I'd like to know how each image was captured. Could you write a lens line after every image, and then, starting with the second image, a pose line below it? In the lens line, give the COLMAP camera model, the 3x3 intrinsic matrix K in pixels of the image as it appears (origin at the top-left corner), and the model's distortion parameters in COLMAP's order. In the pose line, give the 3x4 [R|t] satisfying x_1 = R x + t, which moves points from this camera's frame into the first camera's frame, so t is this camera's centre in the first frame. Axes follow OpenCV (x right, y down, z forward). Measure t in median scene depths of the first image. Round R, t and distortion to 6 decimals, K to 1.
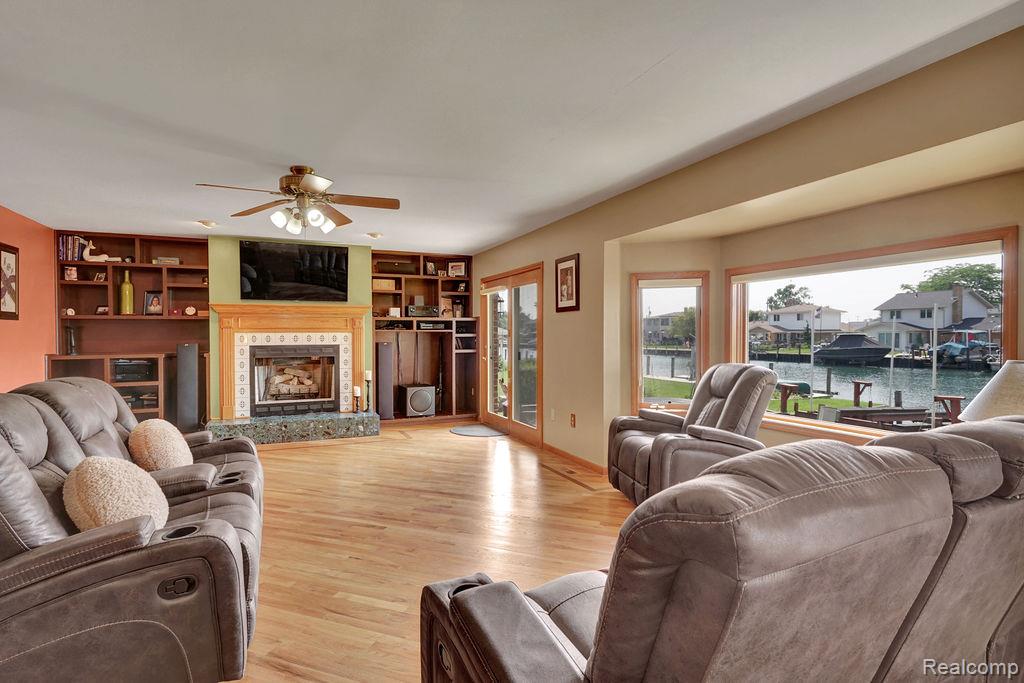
lens RADIAL K [[523.2, 0, 509.2], [0, 523.2, 342.5], [0, 0, 1]] dist [0.000406, 0.003433]
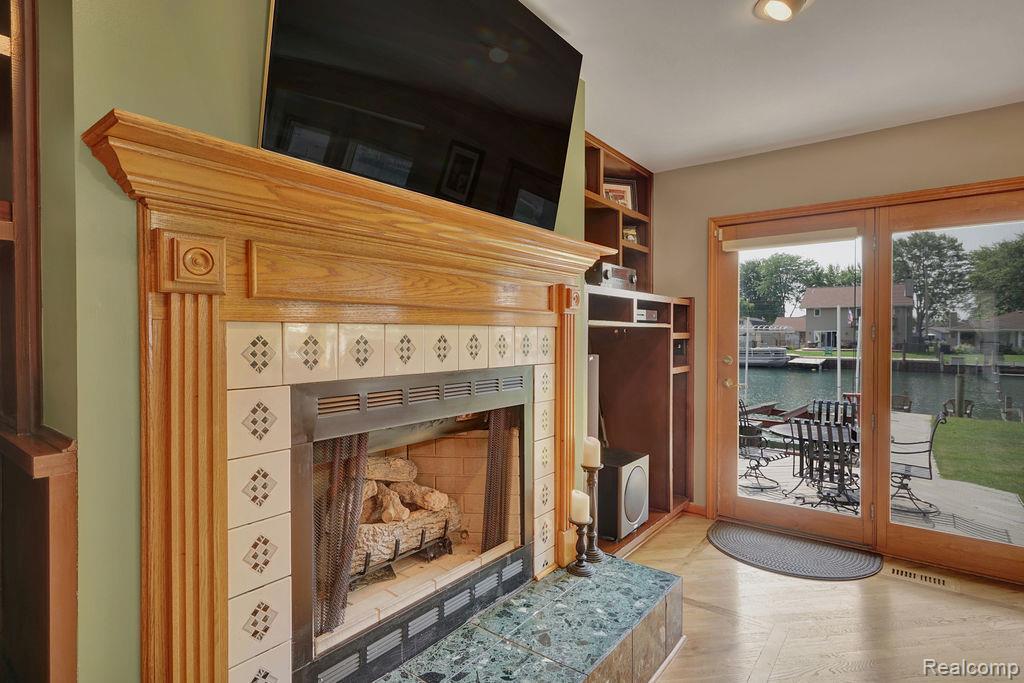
lens RADIAL K [[523.2, 0, 509.5], [0, 523.2, 335.0], [0, 0, 1]] dist [0.000406, 0.003433]
pose [[0.882527, 0.001920, 0.470257, -0.485531], [0.002836, 0.999952, -0.009406, -0.011299], [-0.470252, 0.009635, 0.882479, 0.727899]]
